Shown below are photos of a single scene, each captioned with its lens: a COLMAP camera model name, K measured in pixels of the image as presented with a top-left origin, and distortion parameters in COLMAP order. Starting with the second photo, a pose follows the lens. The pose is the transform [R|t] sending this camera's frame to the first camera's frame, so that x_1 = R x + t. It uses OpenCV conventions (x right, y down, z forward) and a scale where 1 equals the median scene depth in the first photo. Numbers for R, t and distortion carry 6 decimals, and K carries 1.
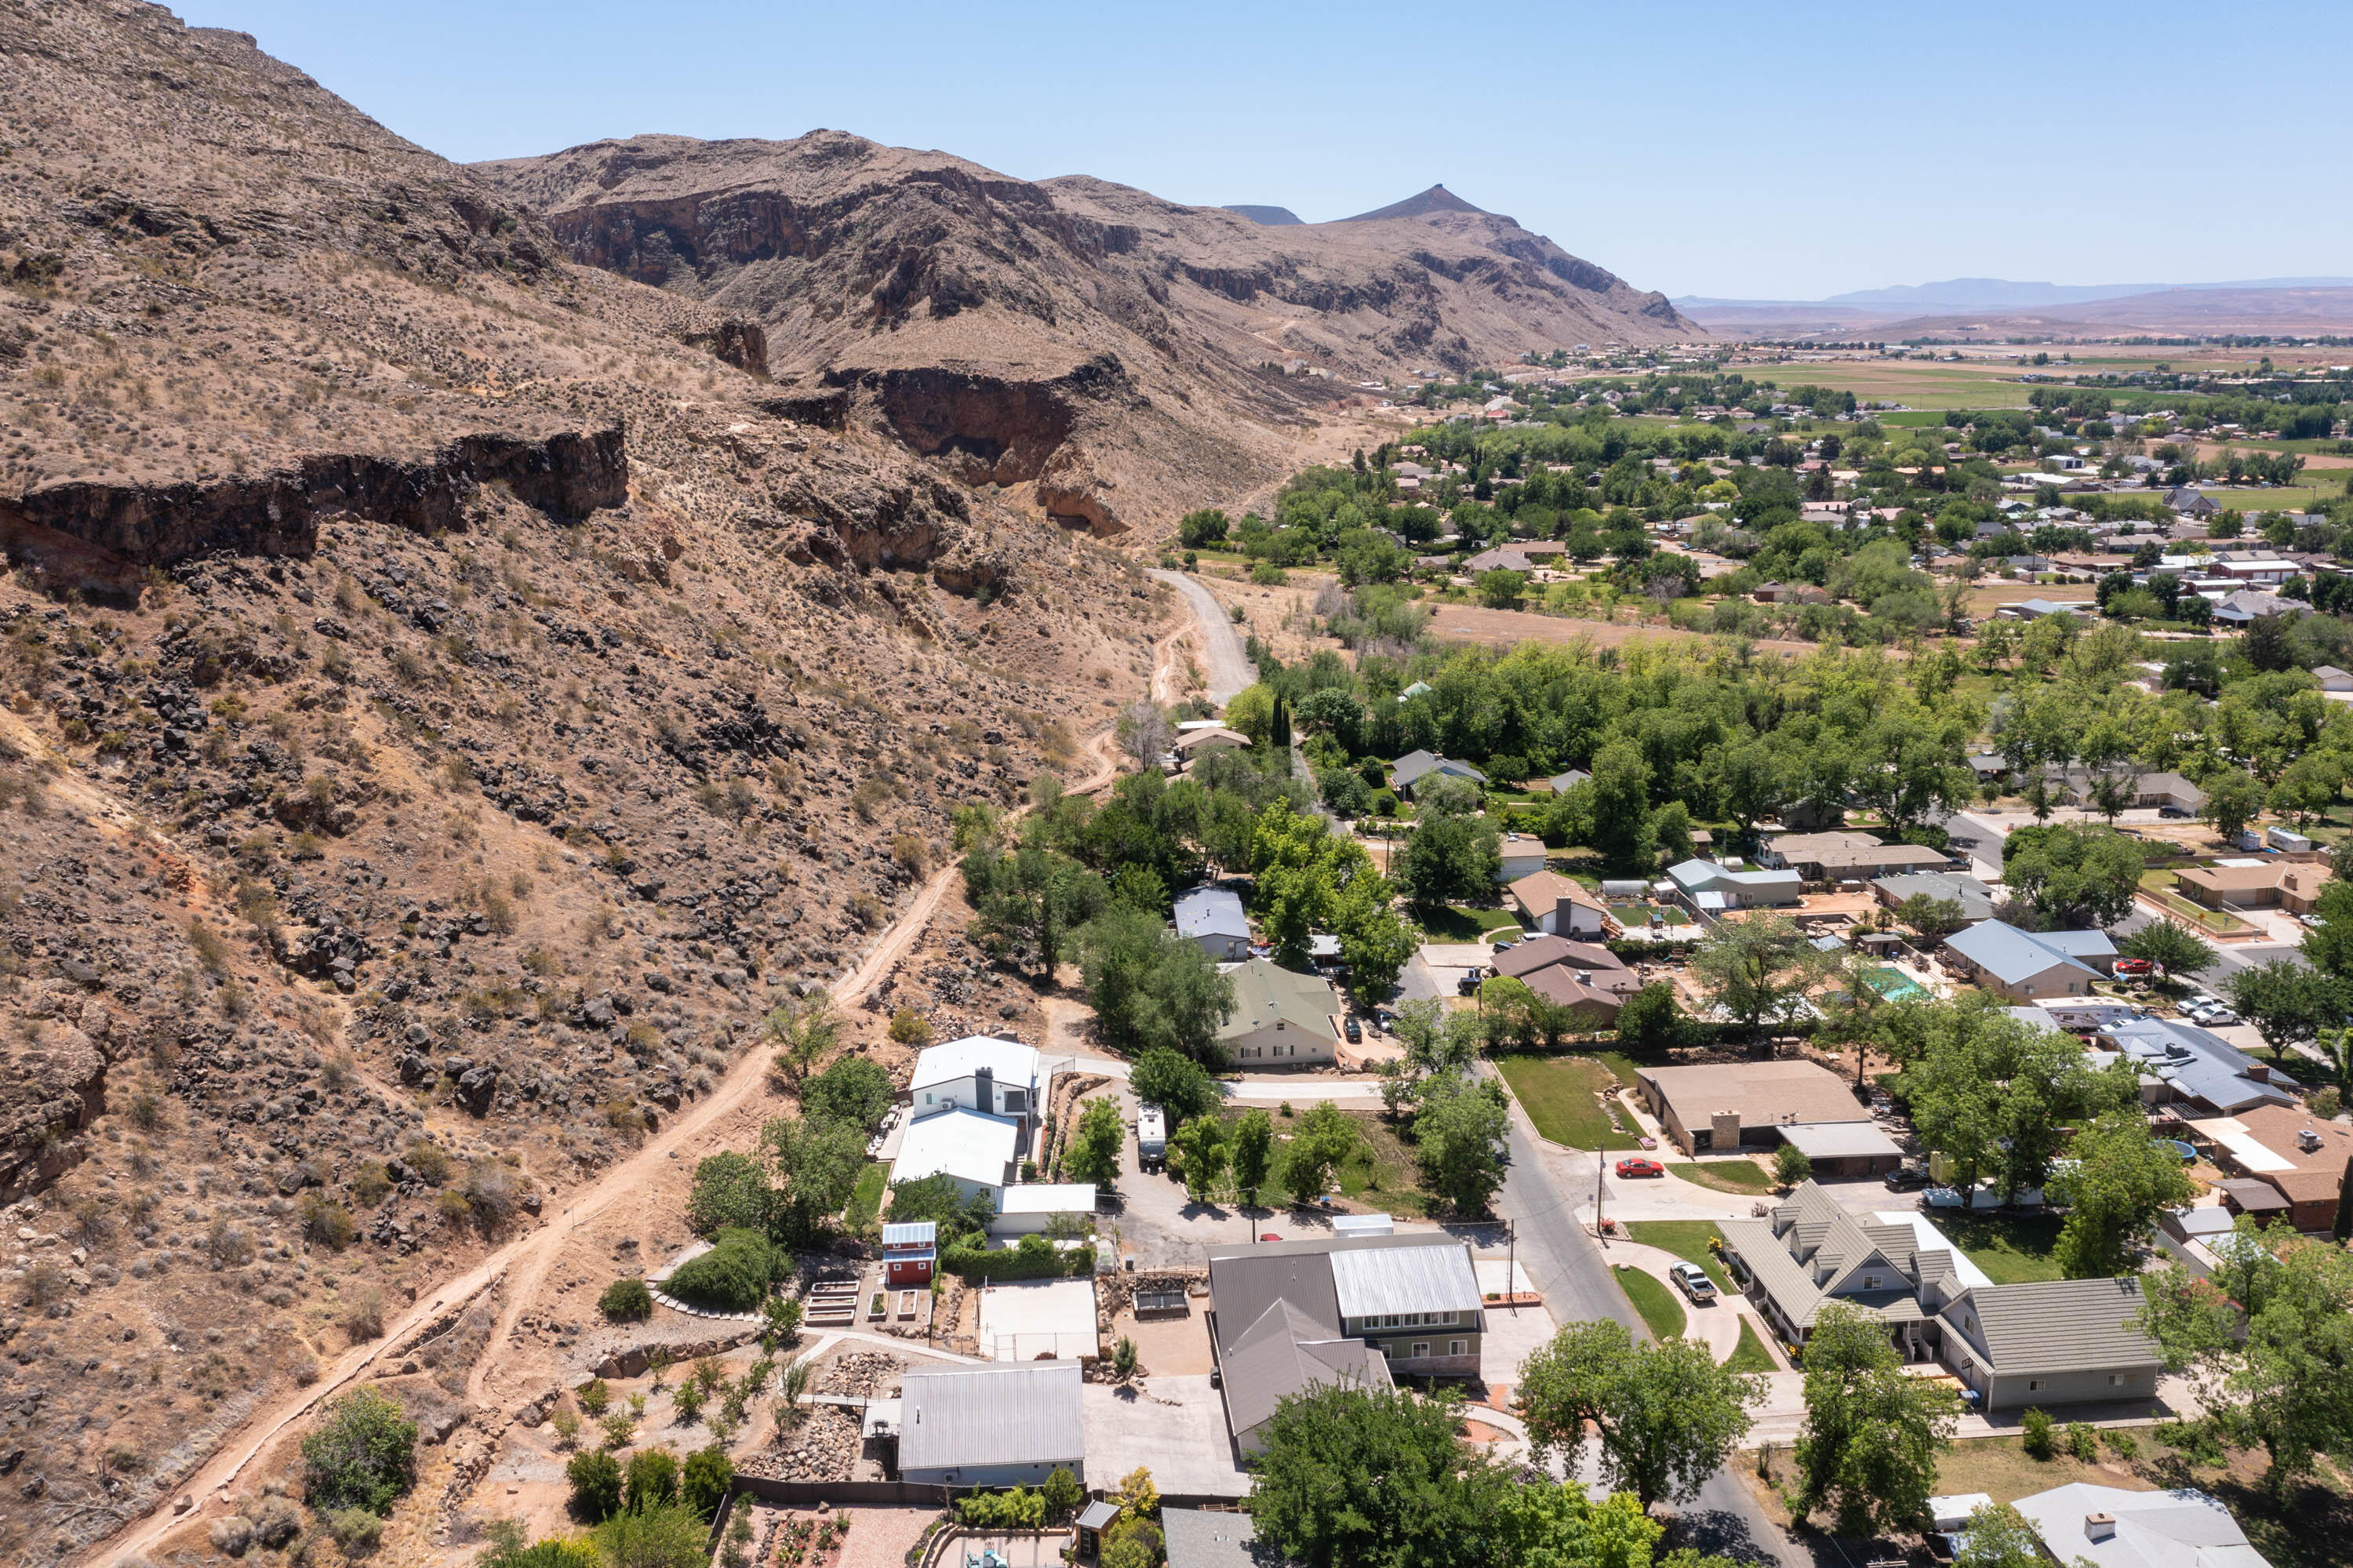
lens RADIAL K [[1861.0, 0, 1166.4], [0, 1861.0, 790.0], [0, 0, 1]] dist [-0.009858, 0.005474]
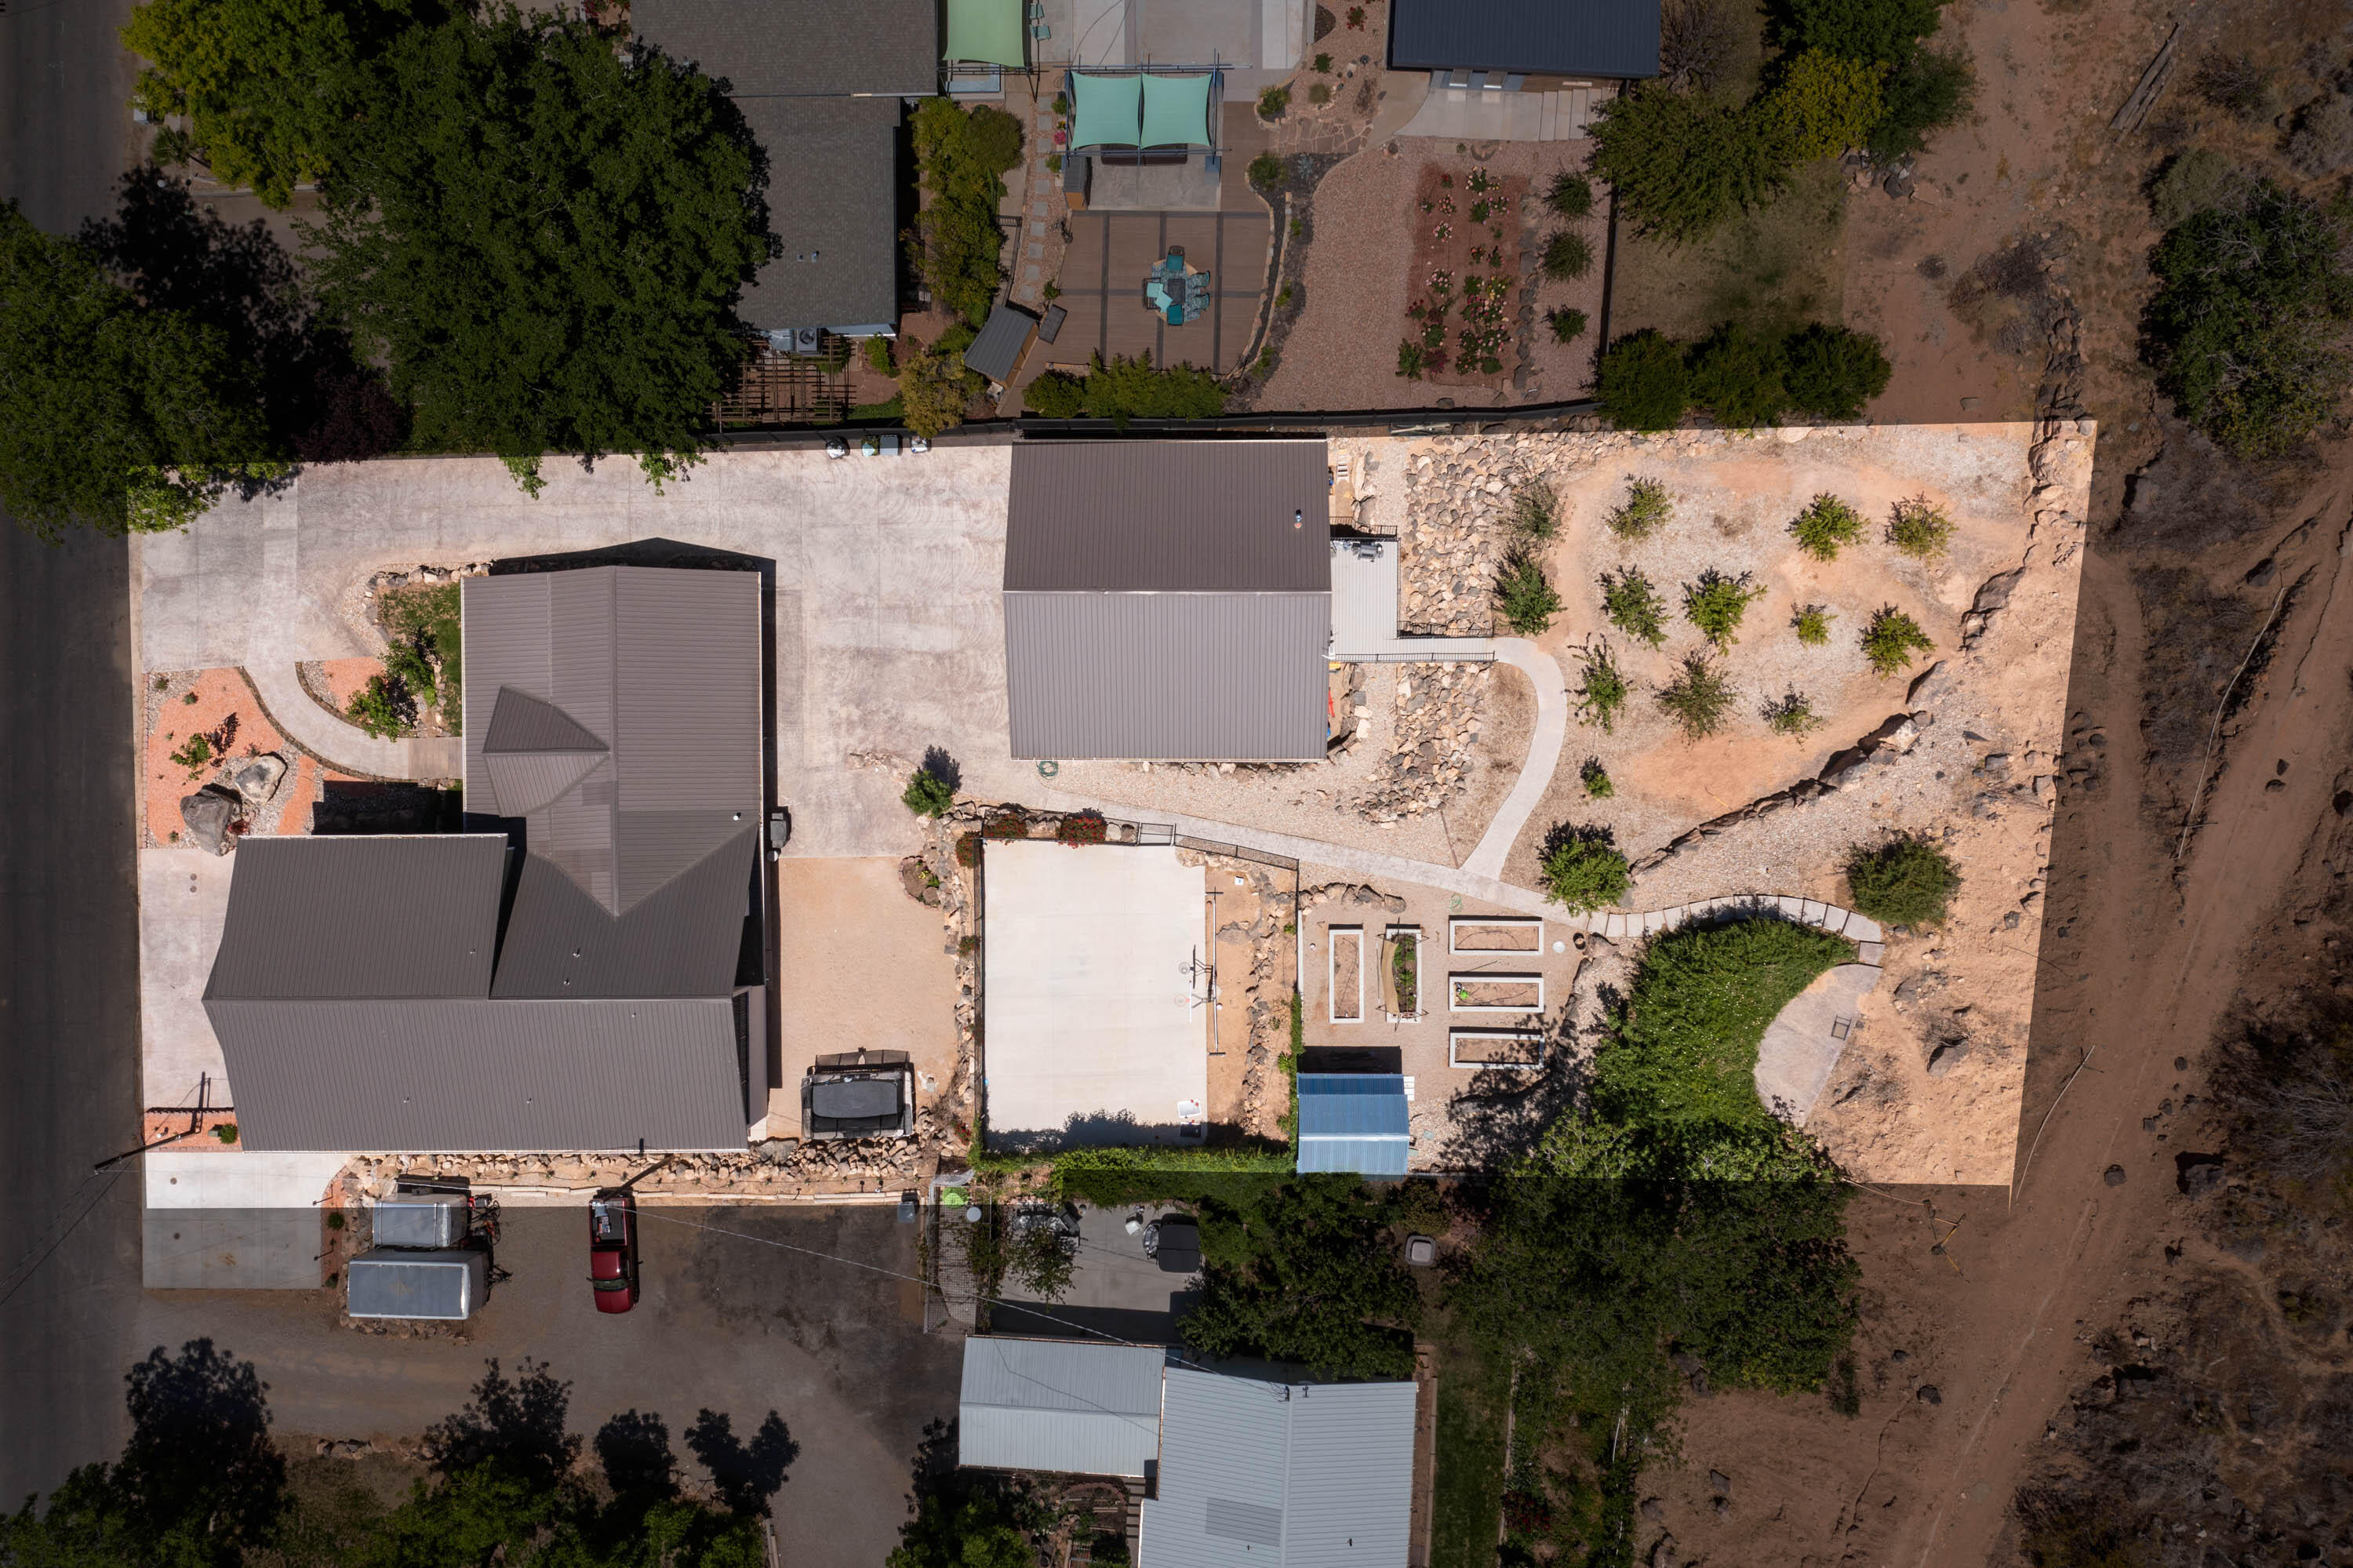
lens RADIAL K [[1861.0, 0, 1166.4], [0, 1861.0, 790.0], [0, 0, 1]] dist [-0.009858, 0.005474]
pose [[-0.996752, -0.069255, 0.041090, -0.070275], [0.056367, -0.235629, 0.970207, -0.134828], [-0.057510, 0.969372, 0.238768, 0.546882]]
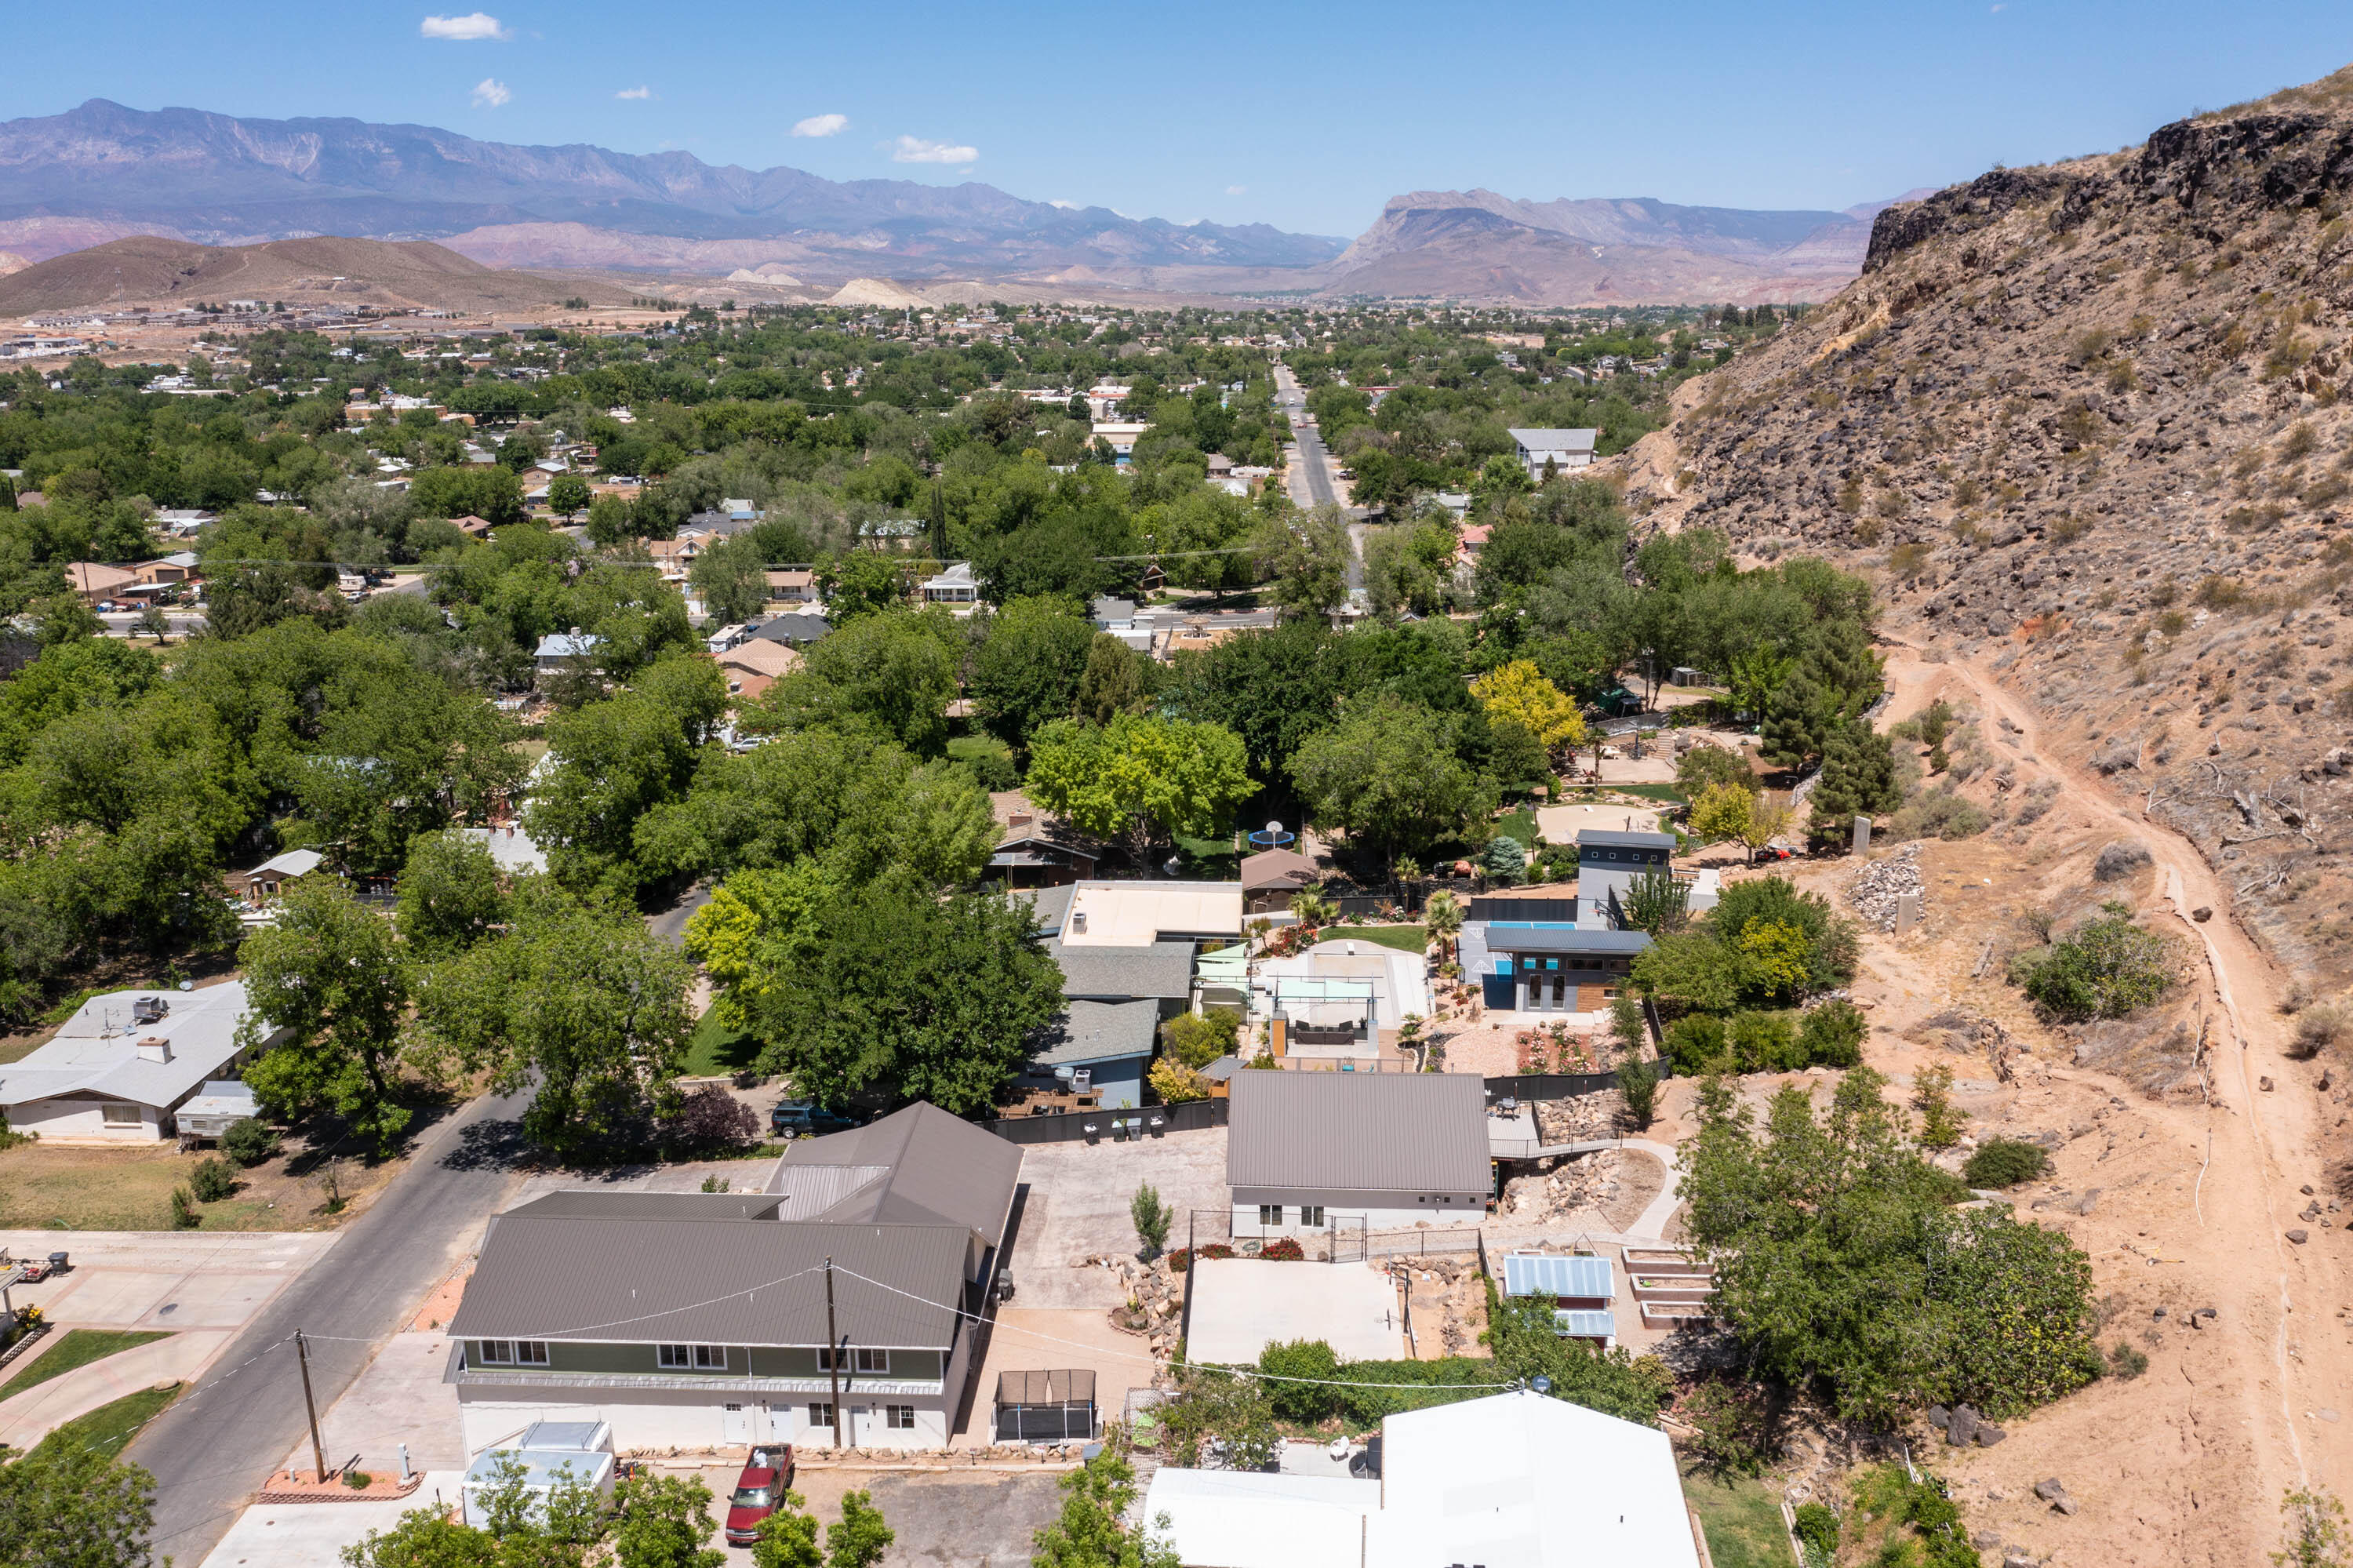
lens RADIAL K [[1868.4, 0, 1166.7], [0, 1868.4, 783.1], [0, 0, 1]] dist [-0.012322, 0.004907]
pose [[-0.991417, -0.007997, 0.130494, -0.066716], [0.054965, 0.880137, 0.471527, -0.072924], [-0.118623, 0.474653, -0.872143, 0.931637]]
